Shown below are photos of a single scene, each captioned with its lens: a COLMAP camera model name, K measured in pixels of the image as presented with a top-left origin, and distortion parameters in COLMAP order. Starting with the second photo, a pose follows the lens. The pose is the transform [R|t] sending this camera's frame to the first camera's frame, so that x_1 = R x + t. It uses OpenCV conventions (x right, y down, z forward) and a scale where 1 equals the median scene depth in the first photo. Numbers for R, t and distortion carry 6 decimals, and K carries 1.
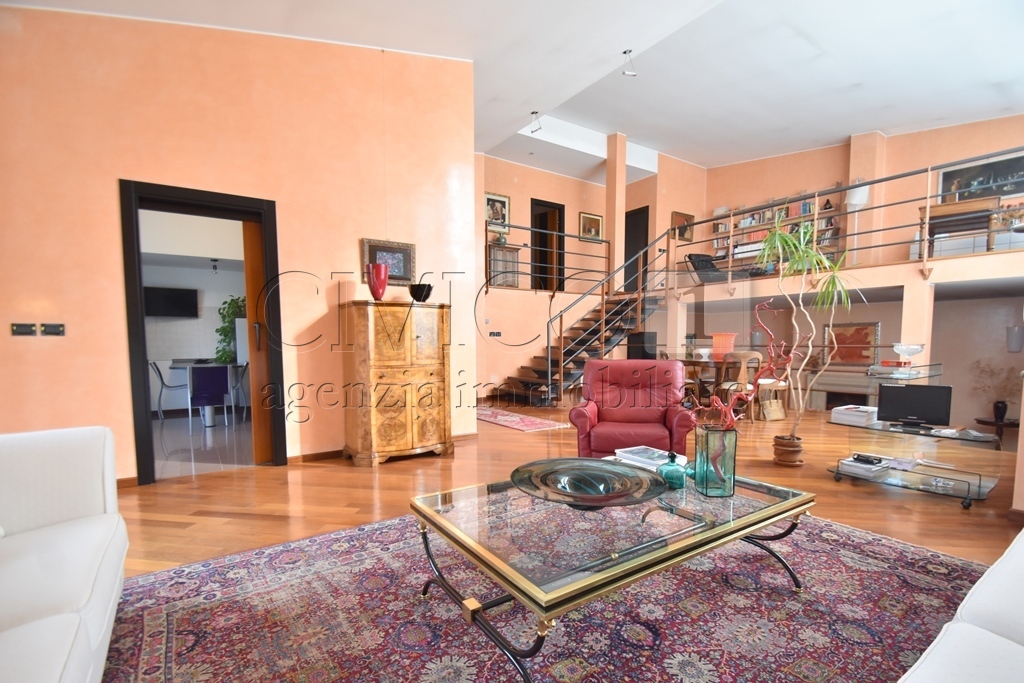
lens RADIAL K [[472.8, 0, 509.8], [0, 472.8, 375.2], [0, 0, 1]] dist [0.021515, -0.022058]
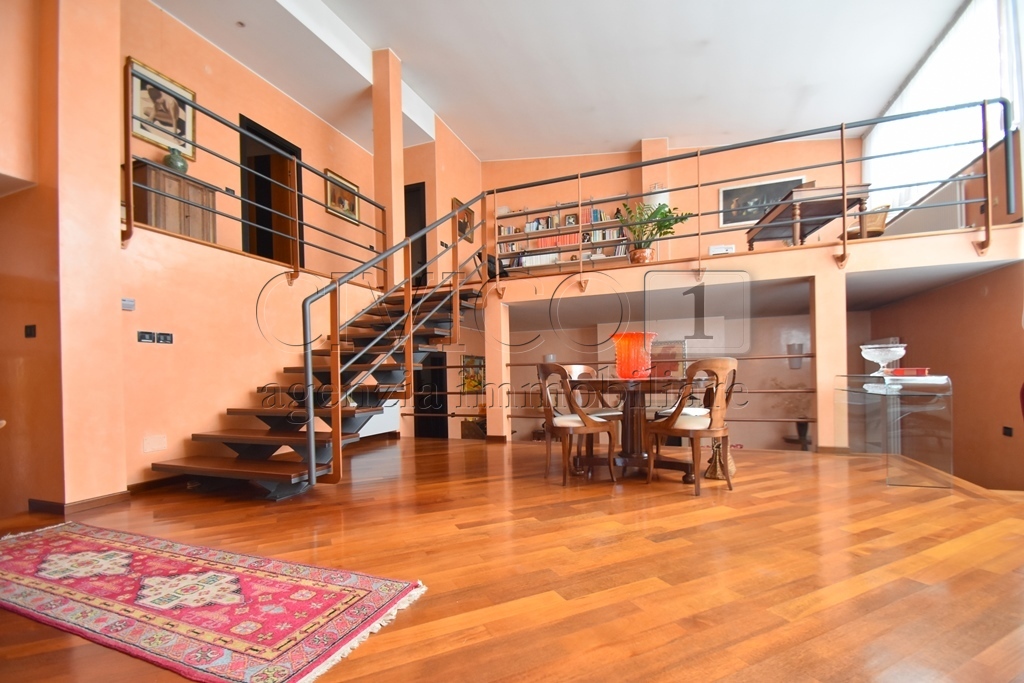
lens RADIAL K [[465.5, 0, 515.1], [0, 465.5, 375.4], [0, 0, 1]] dist [0.001669, -0.008541]
pose [[0.829887, -0.014275, 0.557749, 0.003952], [0.060561, 0.996071, -0.064616, -0.005473], [-0.554635, 0.087402, 0.827491, 0.453979]]
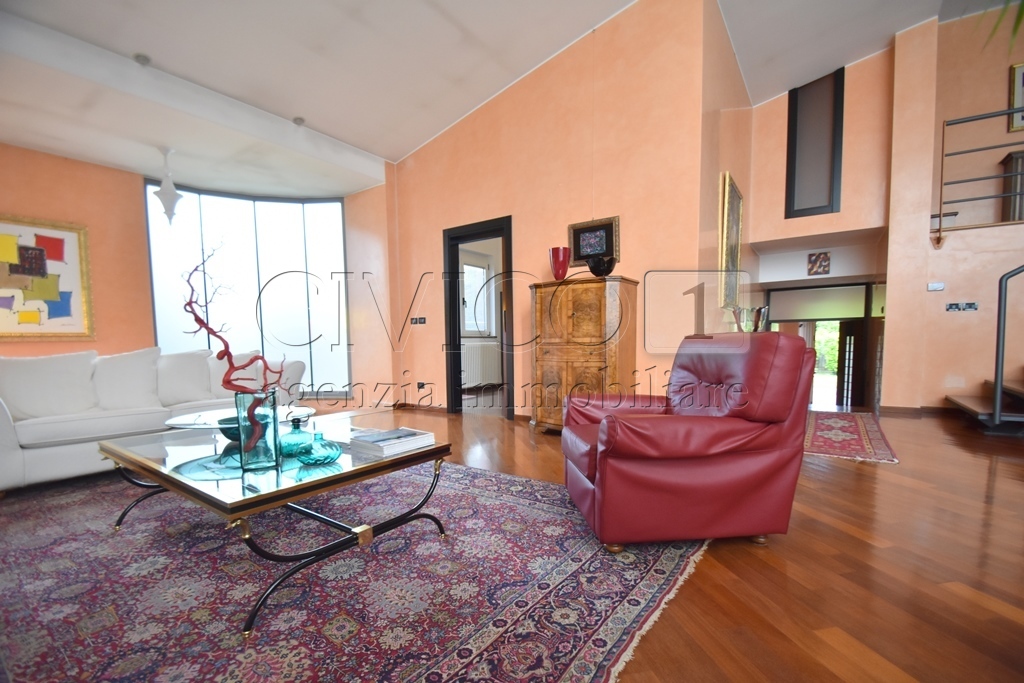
lens RADIAL K [[465.5, 0, 515.1], [0, 465.5, 375.4], [0, 0, 1]] dist [0.001669, -0.008541]
pose [[0.322674, 0.067820, -0.944077, 0.328030], [-0.058433, 0.996954, 0.051647, 0.001482], [0.944705, 0.038501, 0.325655, 0.272826]]
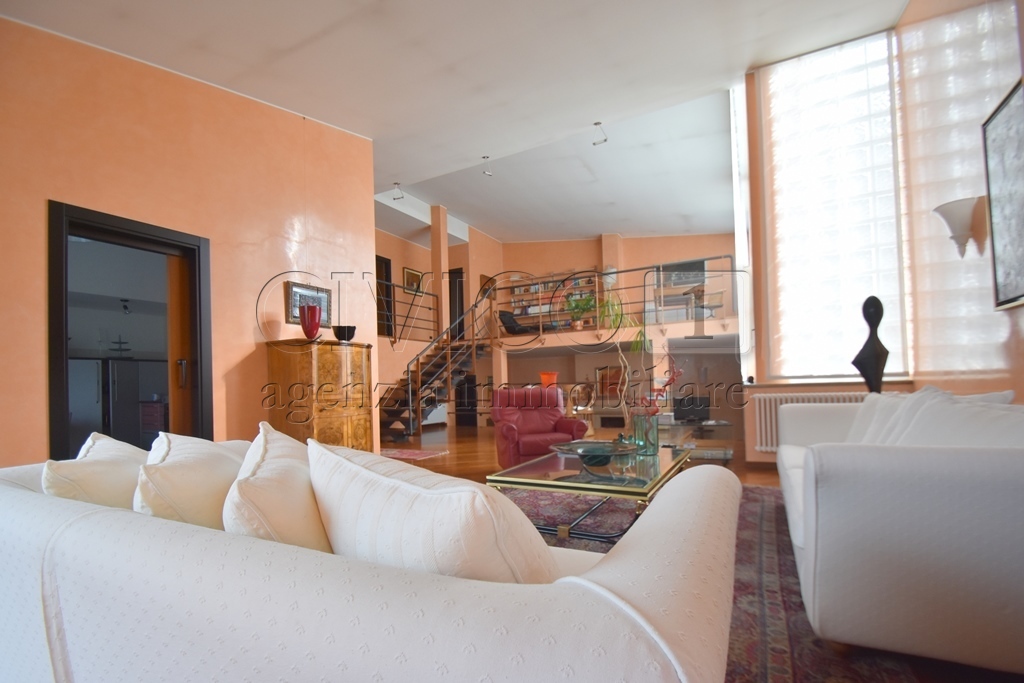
lens RADIAL K [[465.5, 0, 515.1], [0, 465.5, 375.4], [0, 0, 1]] dist [0.001669, -0.008541]
pose [[0.884104, -0.010610, 0.467169, -0.170044], [0.057500, 0.994615, -0.086227, 0.018525], [-0.463739, 0.103096, 0.879953, -0.059977]]
